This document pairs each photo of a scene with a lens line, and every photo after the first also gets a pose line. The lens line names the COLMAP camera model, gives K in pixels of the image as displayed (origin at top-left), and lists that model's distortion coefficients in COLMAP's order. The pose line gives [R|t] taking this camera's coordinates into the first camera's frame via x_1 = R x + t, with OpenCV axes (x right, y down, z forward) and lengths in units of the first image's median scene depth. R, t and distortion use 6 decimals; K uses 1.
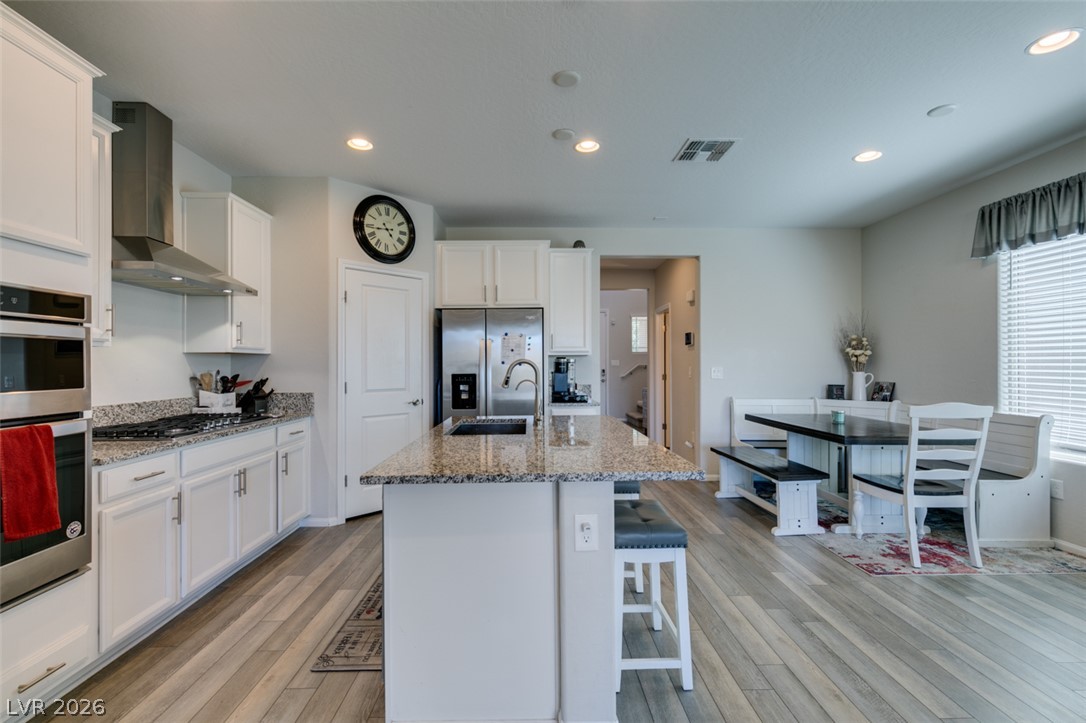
lens RADIAL K [[490.6, 0, 539.9], [0, 490.6, 364.5], [0, 0, 1]] dist [0.005276, -0.001307]
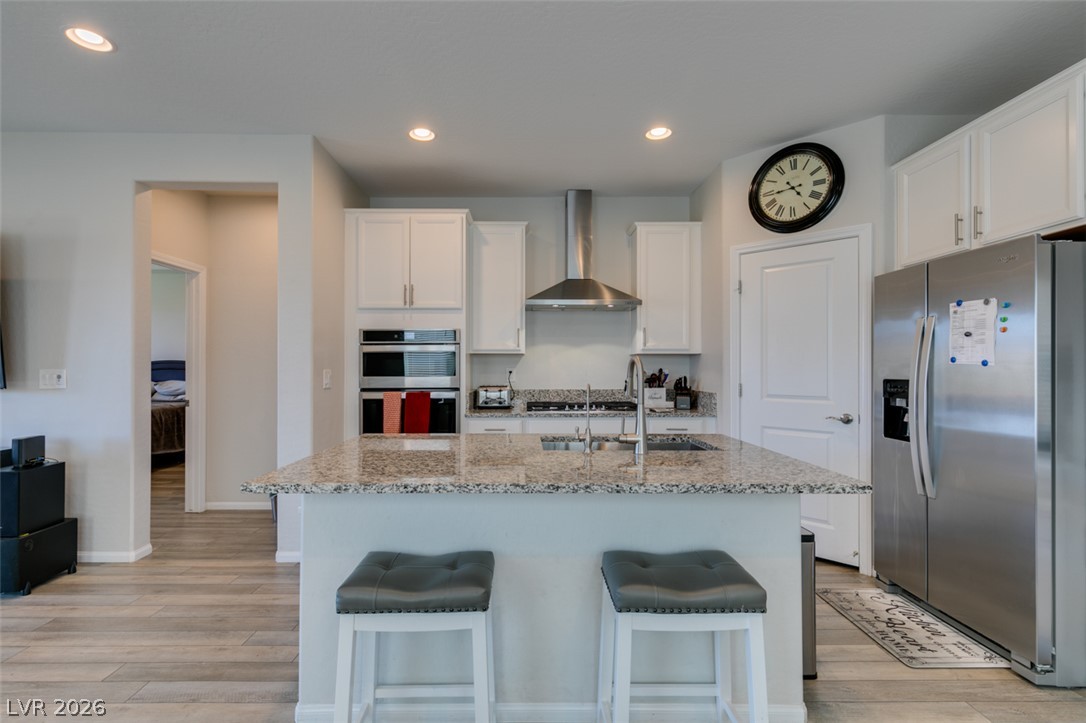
lens RADIAL K [[490.6, 0, 526.9], [0, 490.6, 365.7], [0, 0, 1]] dist [0.005276, -0.001307]
pose [[-0.018734, 0.003560, -0.999818, 0.514309], [0.001366, 0.999993, 0.003535, -0.000078], [0.999824, -0.001299, -0.018739, 0.657923]]
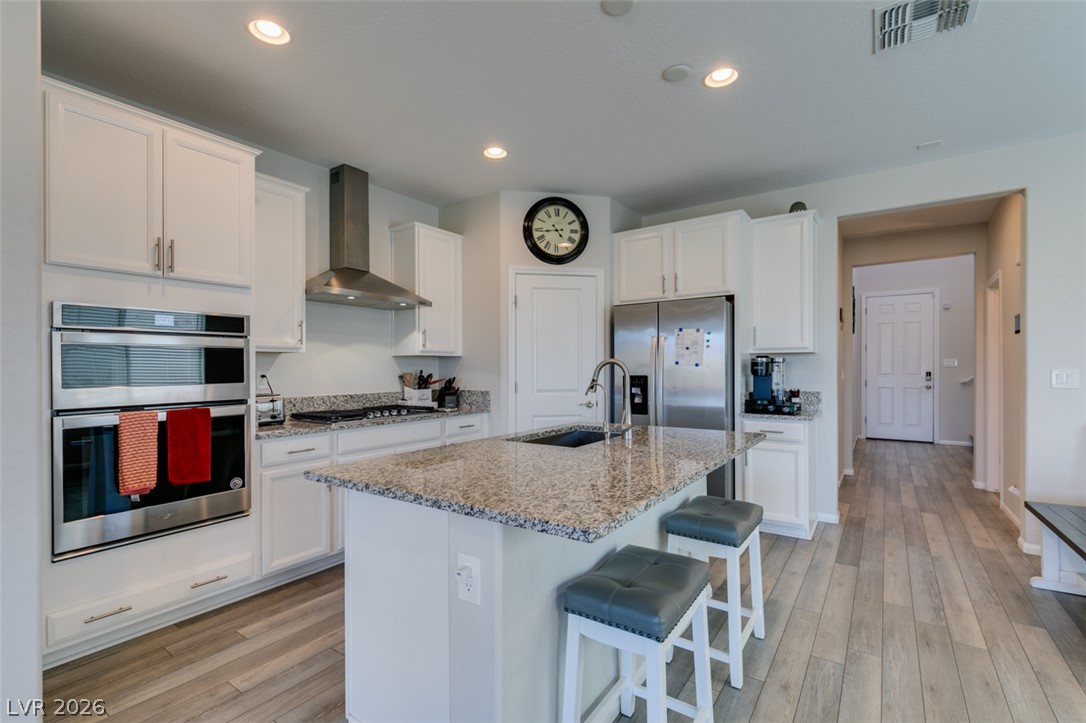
lens RADIAL K [[490.6, 0, 538.6], [0, 490.6, 368.9], [0, 0, 1]] dist [0.005276, -0.001307]
pose [[0.803212, 0.002672, -0.595687, 0.281757], [0.001574, 0.999977, 0.006607, 0.000659], [0.595691, -0.006244, 0.803189, 0.189631]]
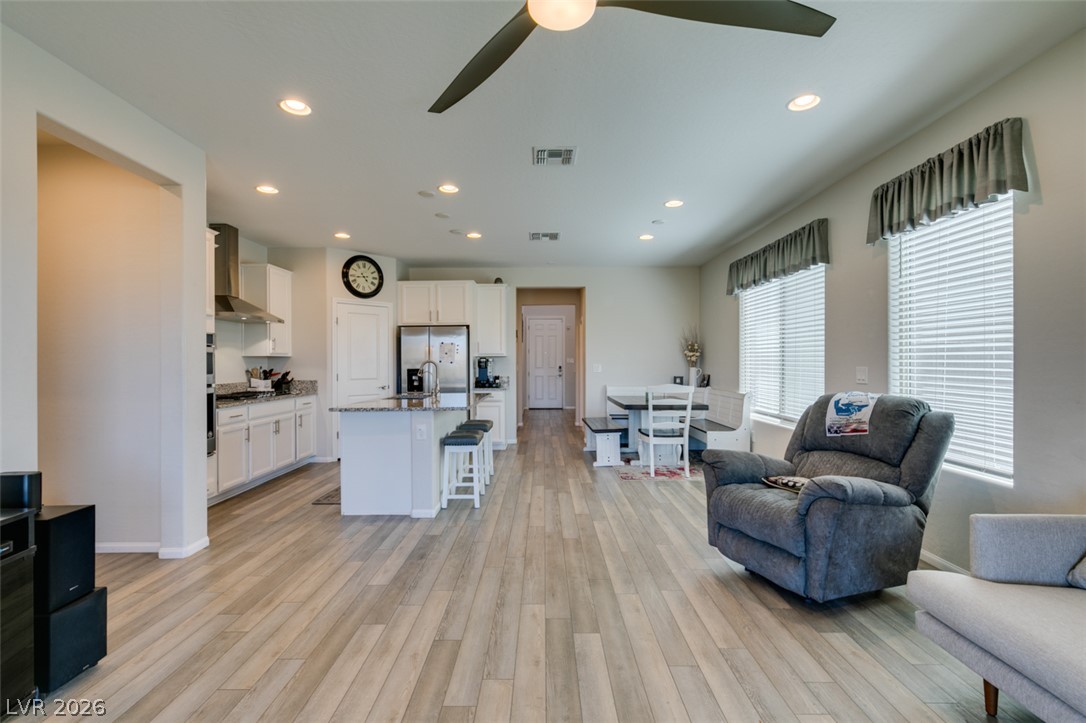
lens RADIAL K [[490.6, 0, 539.2], [0, 490.6, 364.5], [0, 0, 1]] dist [0.005276, -0.001307]
pose [[0.999529, -0.001290, -0.030675, 0.326819], [0.001459, 0.999984, 0.005516, -0.003028], [0.030667, -0.005558, 0.999514, -0.610828]]
